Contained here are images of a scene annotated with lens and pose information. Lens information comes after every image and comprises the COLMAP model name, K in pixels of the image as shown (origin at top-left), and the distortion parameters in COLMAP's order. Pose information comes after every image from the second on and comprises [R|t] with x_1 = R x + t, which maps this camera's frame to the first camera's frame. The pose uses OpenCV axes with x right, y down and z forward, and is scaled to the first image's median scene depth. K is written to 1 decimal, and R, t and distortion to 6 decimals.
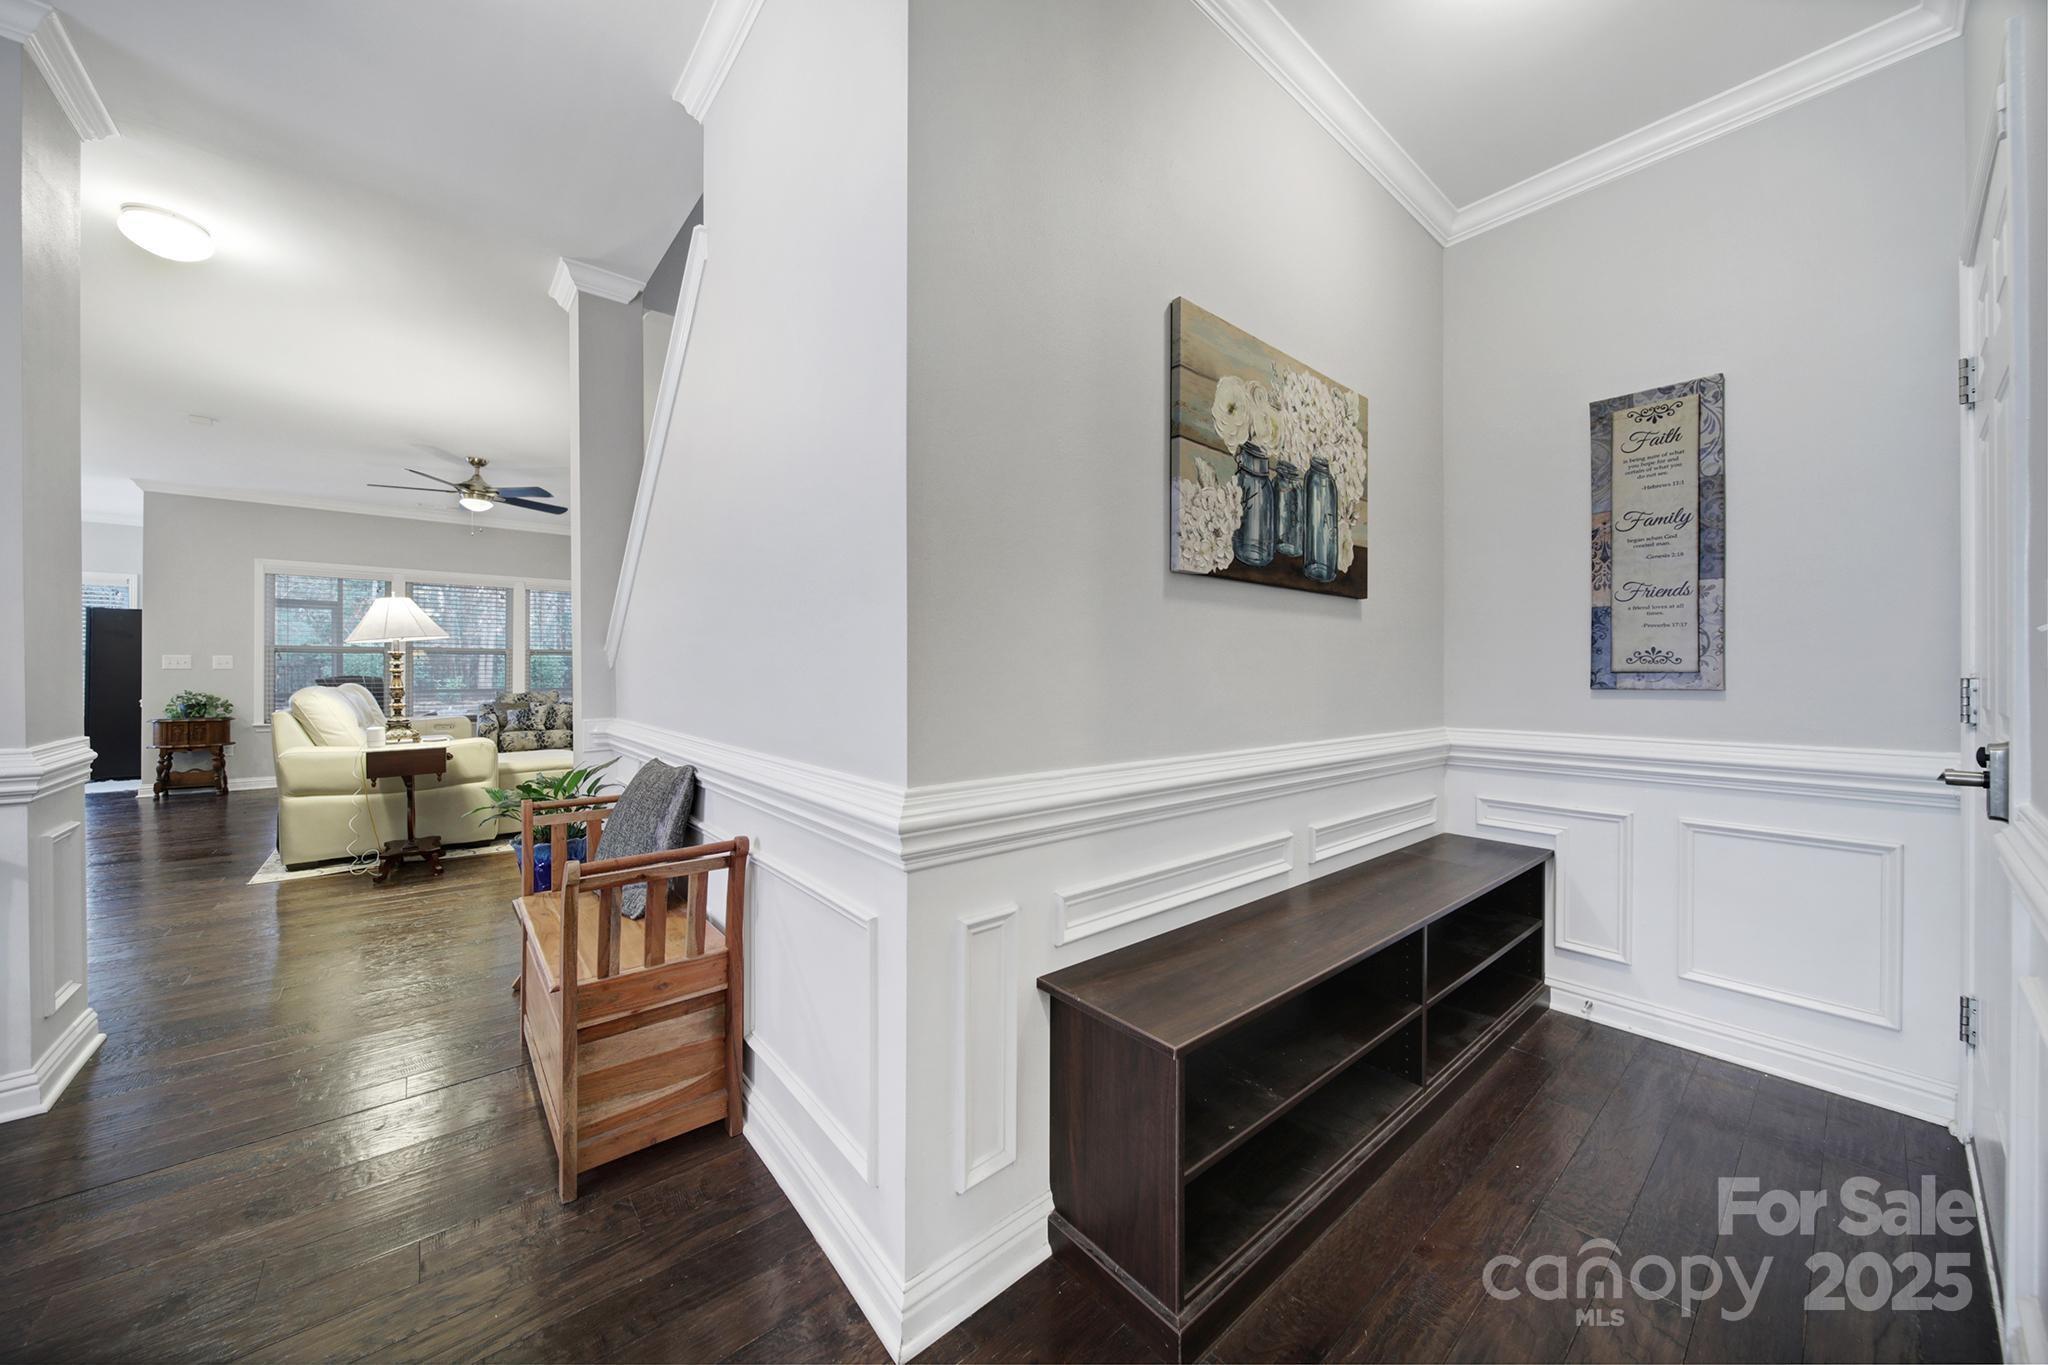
lens RADIAL K [[720.2, 0, 1025.1], [0, 720.2, 672.1], [0, 0, 1]] dist [-0.002323, -0.000472]
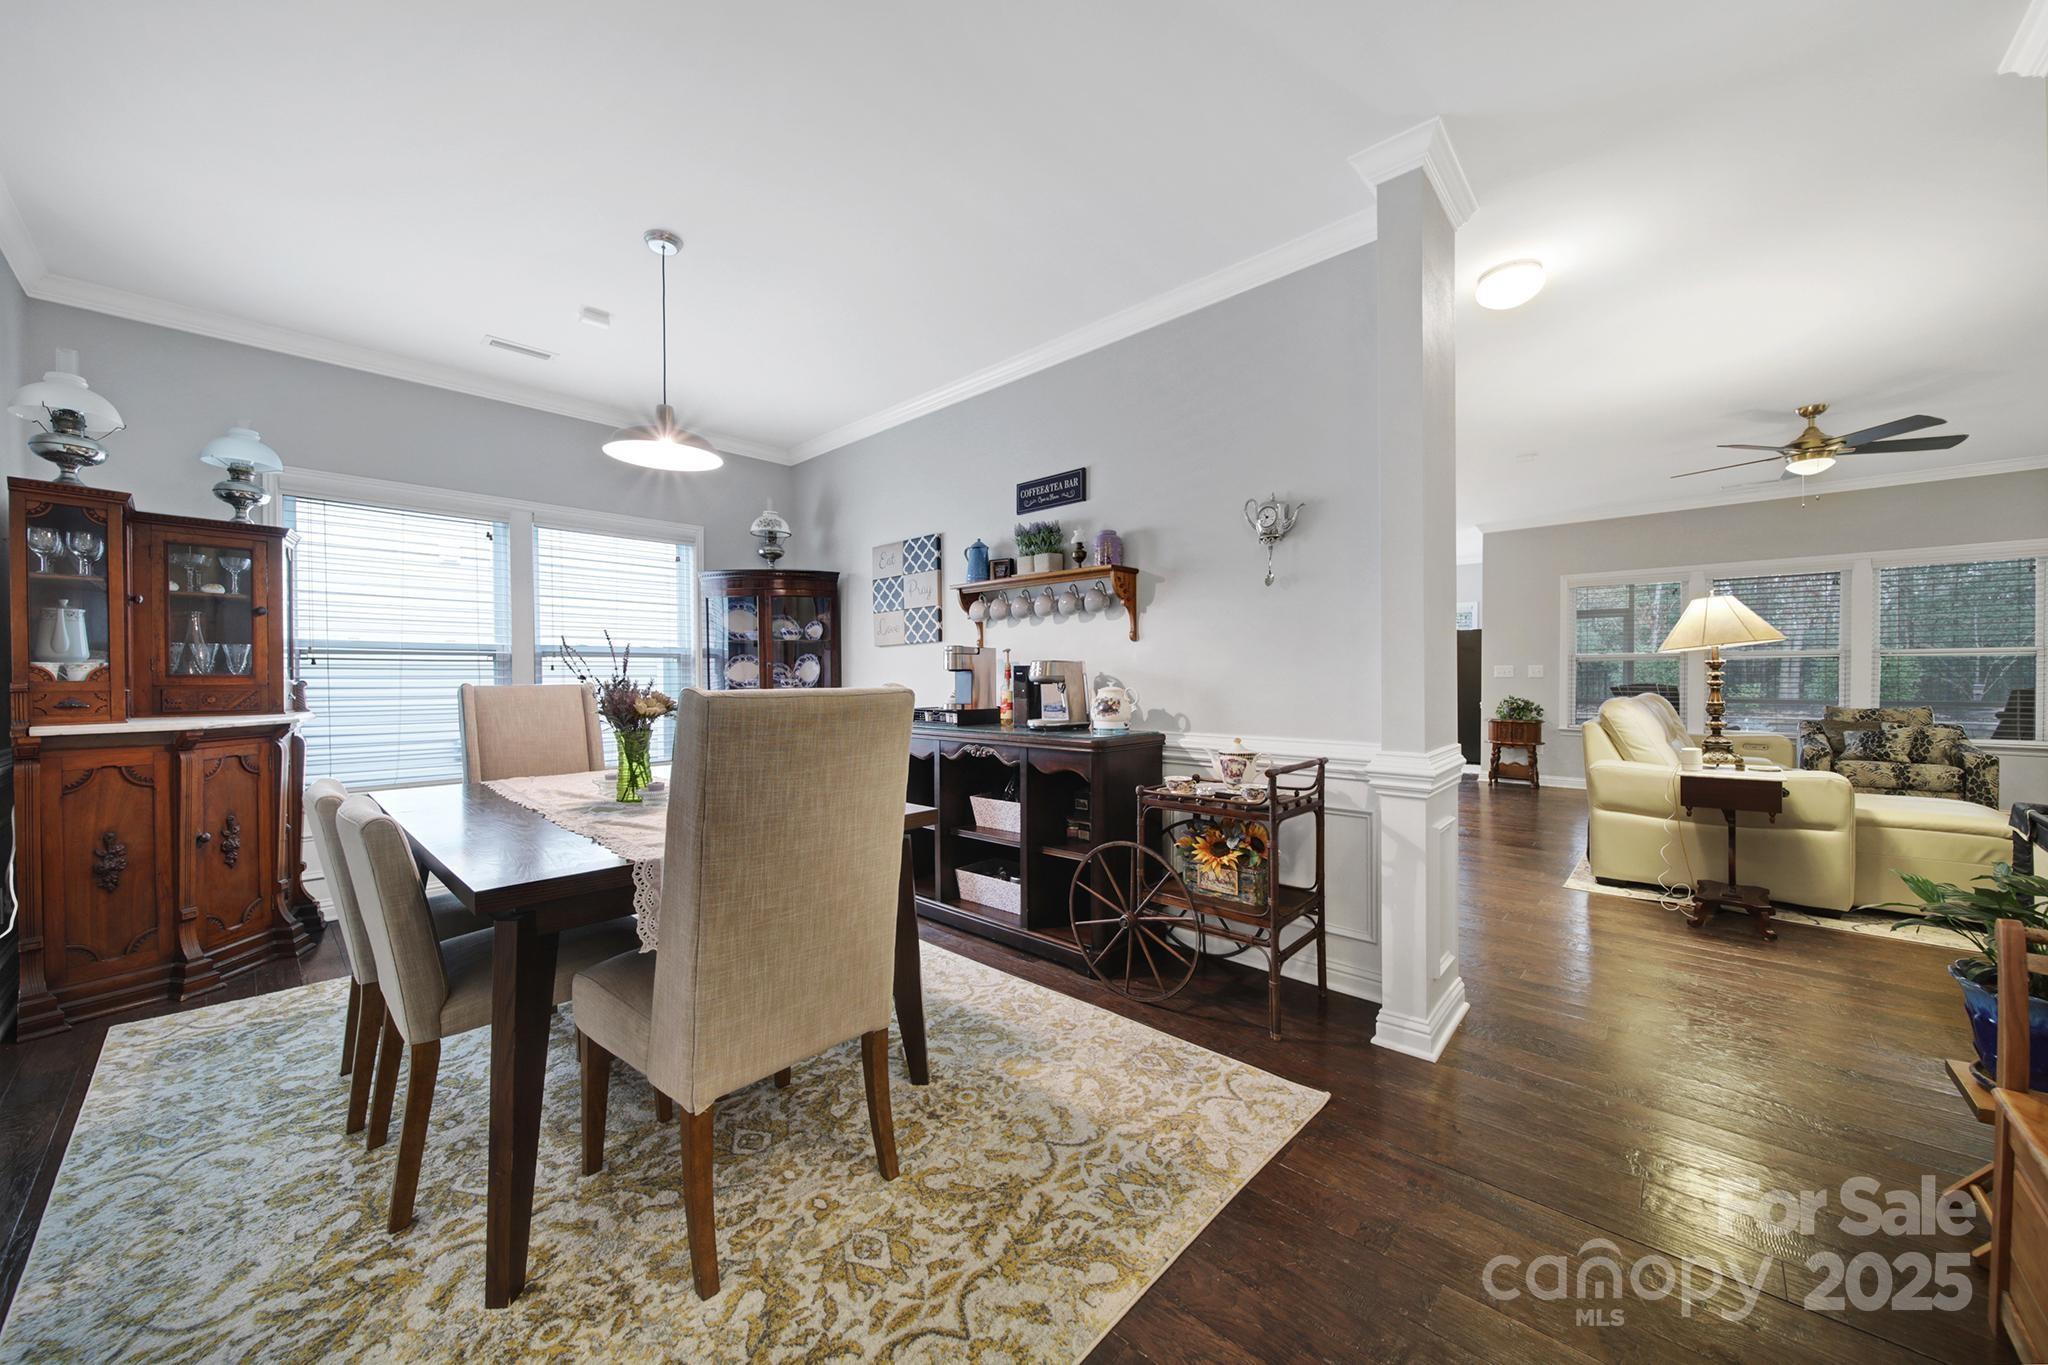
lens RADIAL K [[729.9, 0, 1024.0], [0, 729.9, 682.5], [0, 0, 1]] dist [0.001308, -0.000020]
pose [[0.127970, 0.007620, -0.991749, -0.105561], [0.000913, 0.999969, 0.007801, -0.008068], [0.991778, -0.001904, 0.127960, 0.069362]]
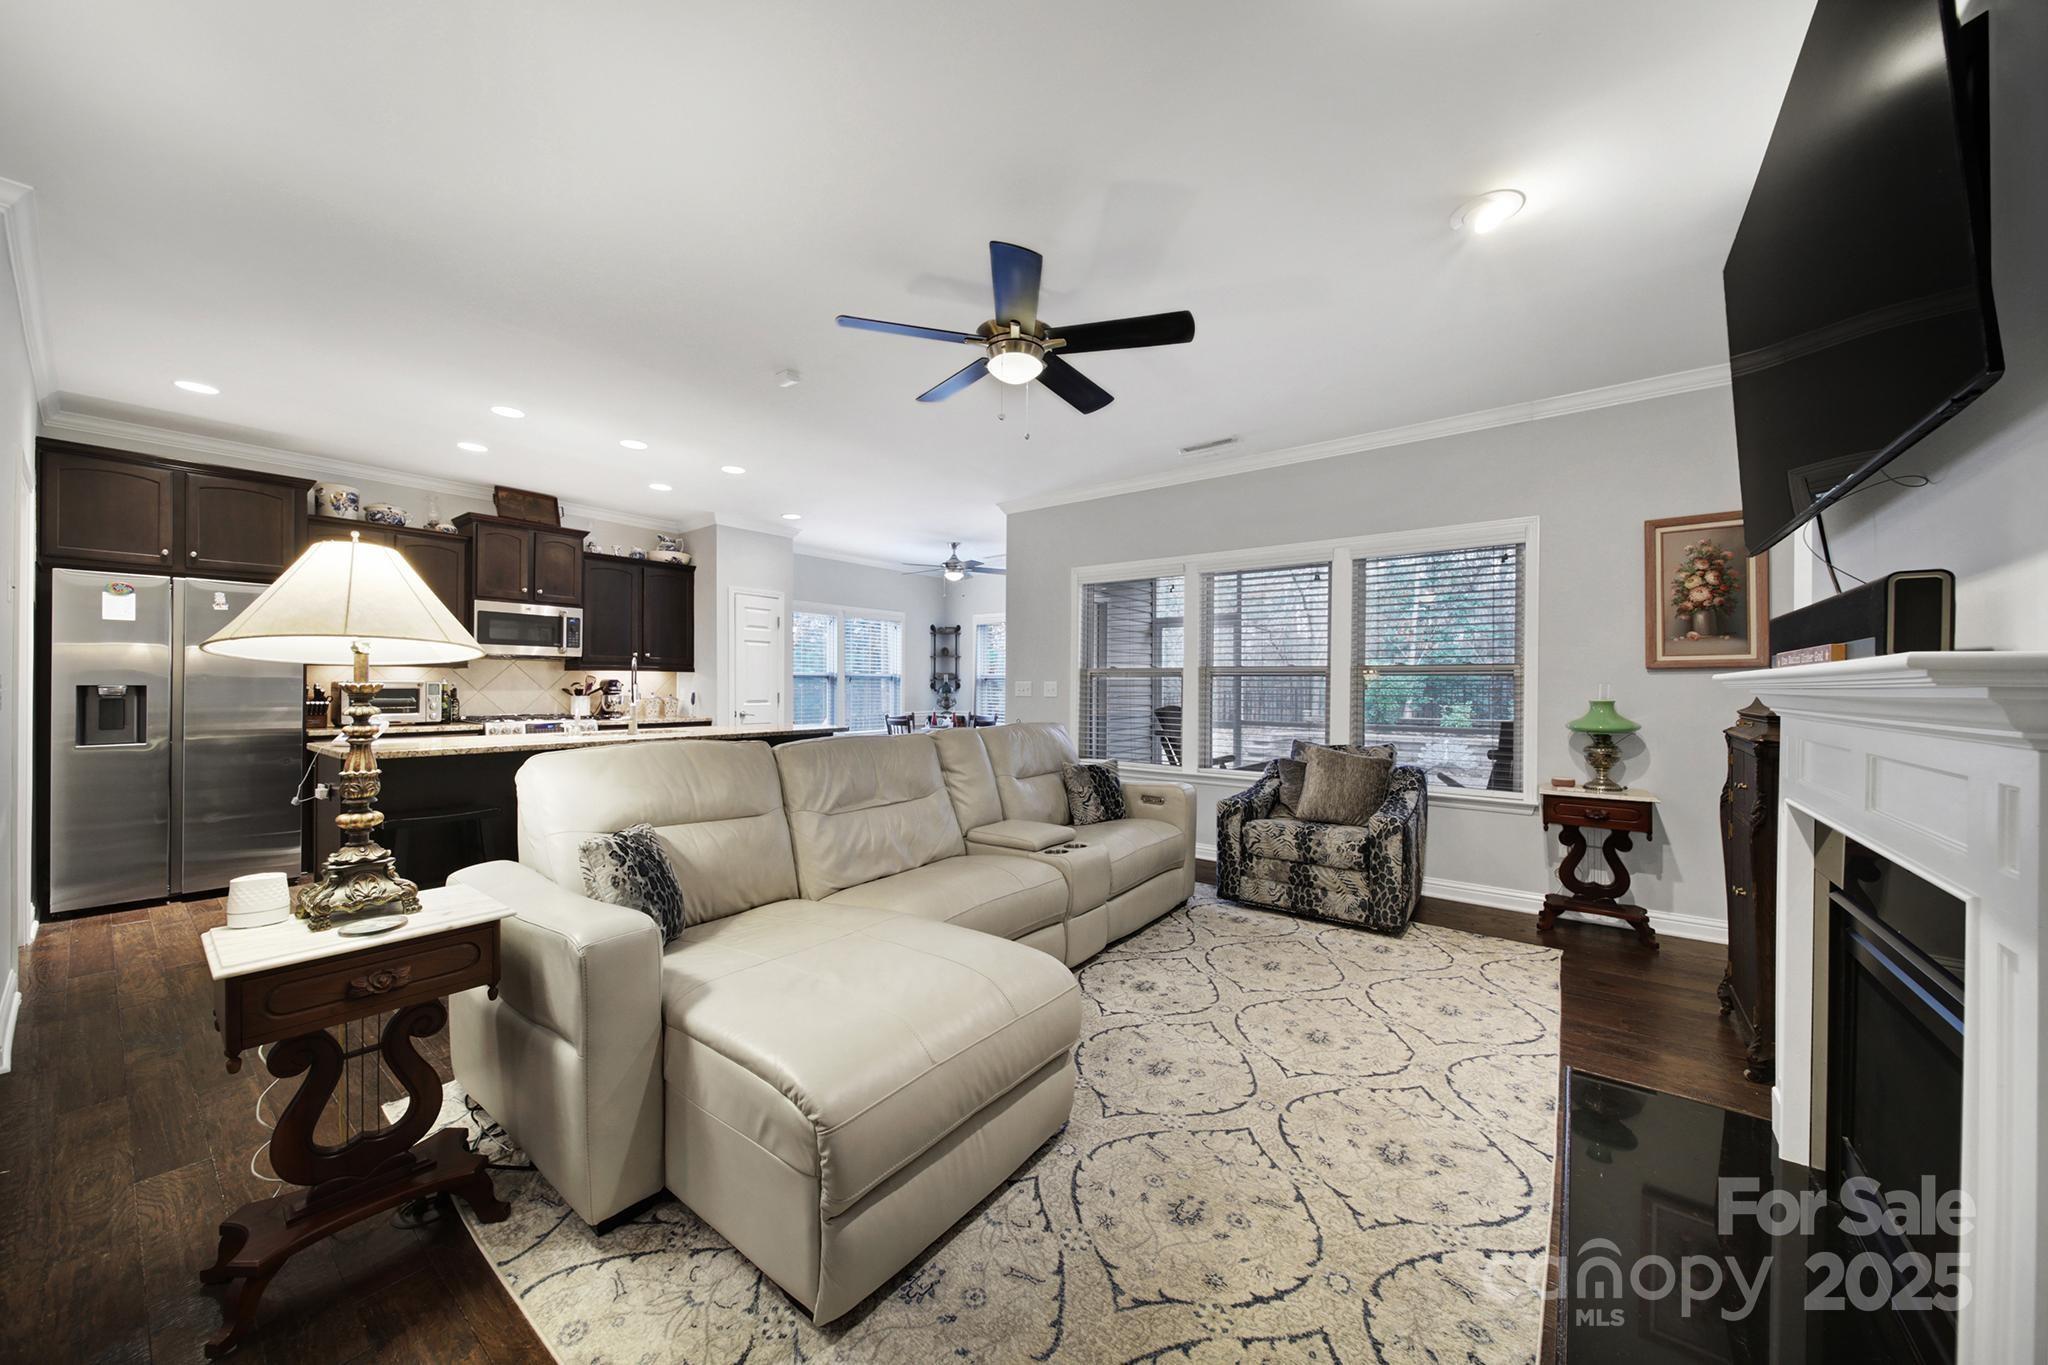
lens RADIAL K [[725.7, 0, 1022.5], [0, 725.7, 684.5], [0, 0, 1]] dist [-0.001224, -0.000555]
pose [[0.209159, -0.001095, -0.977881, -0.331697], [-0.003882, 0.999991, -0.001951, -0.025194], [0.977874, 0.004204, 0.209153, 1.072291]]
